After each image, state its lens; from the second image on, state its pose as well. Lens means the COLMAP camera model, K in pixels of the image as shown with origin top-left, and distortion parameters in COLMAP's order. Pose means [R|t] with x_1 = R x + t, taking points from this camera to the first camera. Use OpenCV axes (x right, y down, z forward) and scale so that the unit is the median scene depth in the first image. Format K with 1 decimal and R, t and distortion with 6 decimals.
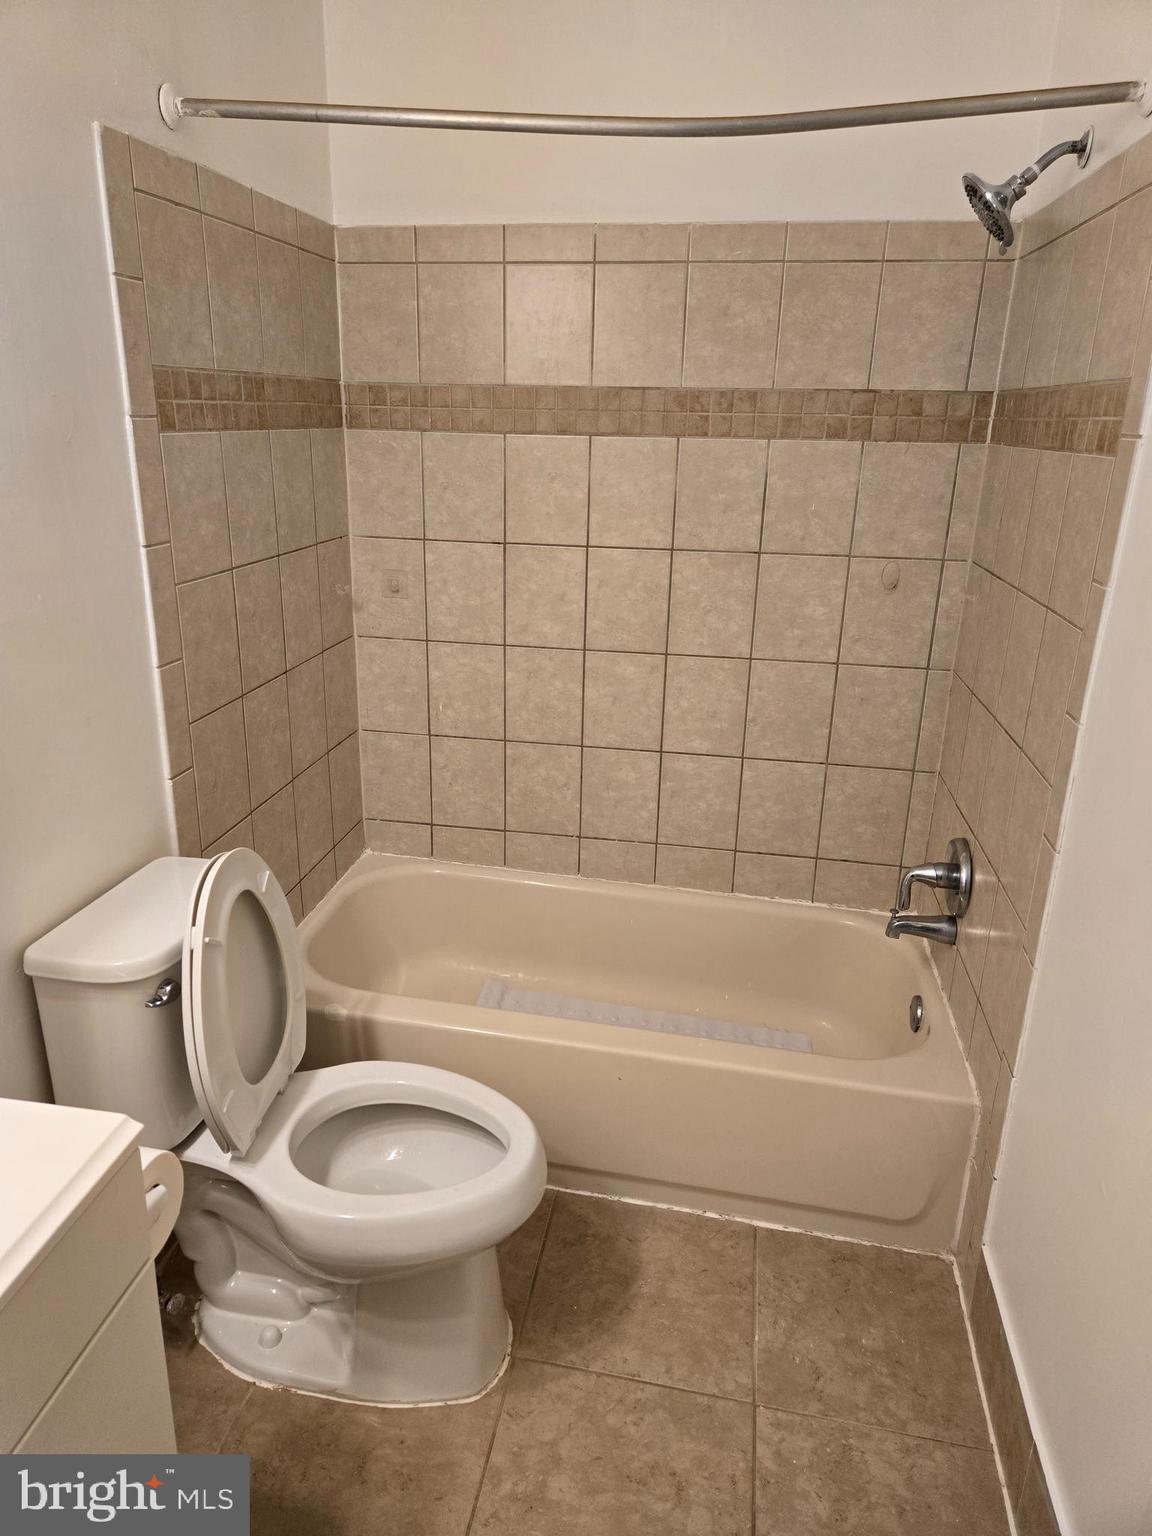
lens RADIAL K [[1030.5, 0, 574.7], [0, 1030.5, 756.8], [0, 0, 1]] dist [0.067123, -0.059605]
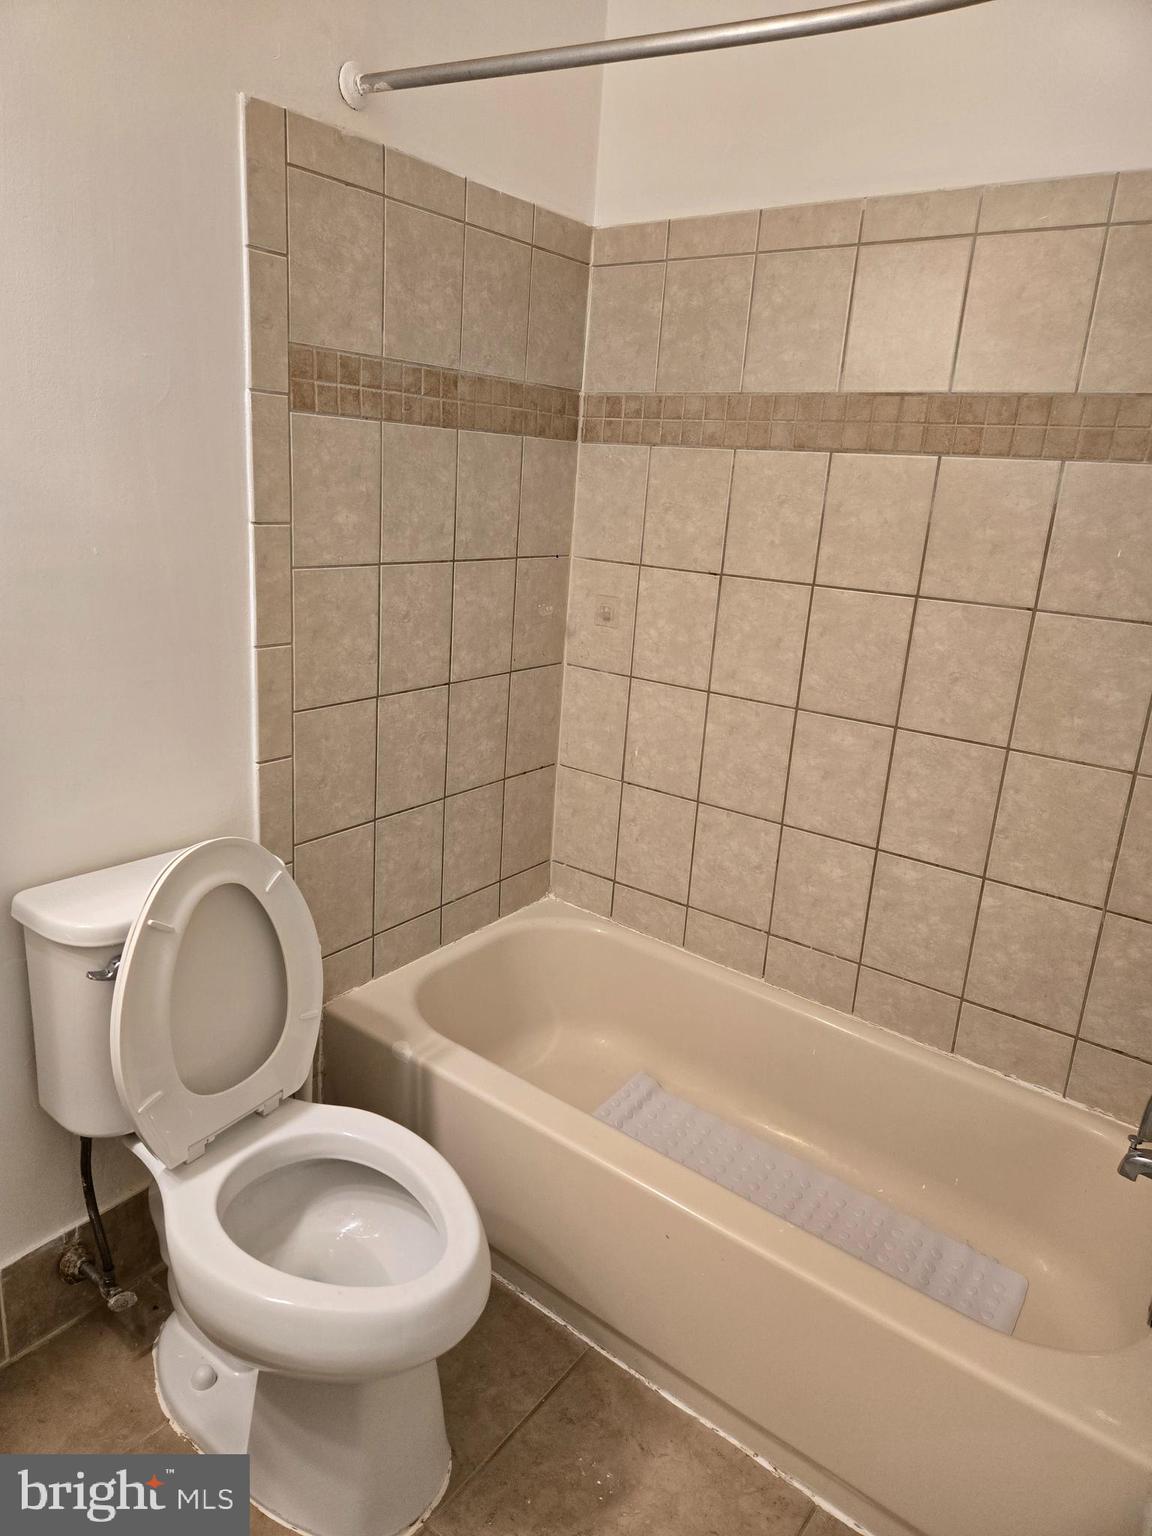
lens RADIAL K [[1030.5, 0, 559.3], [0, 1030.5, 759.5], [0, 0, 1]] dist [0.067123, -0.059605]
pose [[0.886744, 0.156062, -0.435121, 0.228006], [-0.186109, 0.982158, -0.027012, -0.006380], [0.423141, 0.104933, 0.899967, 0.192453]]
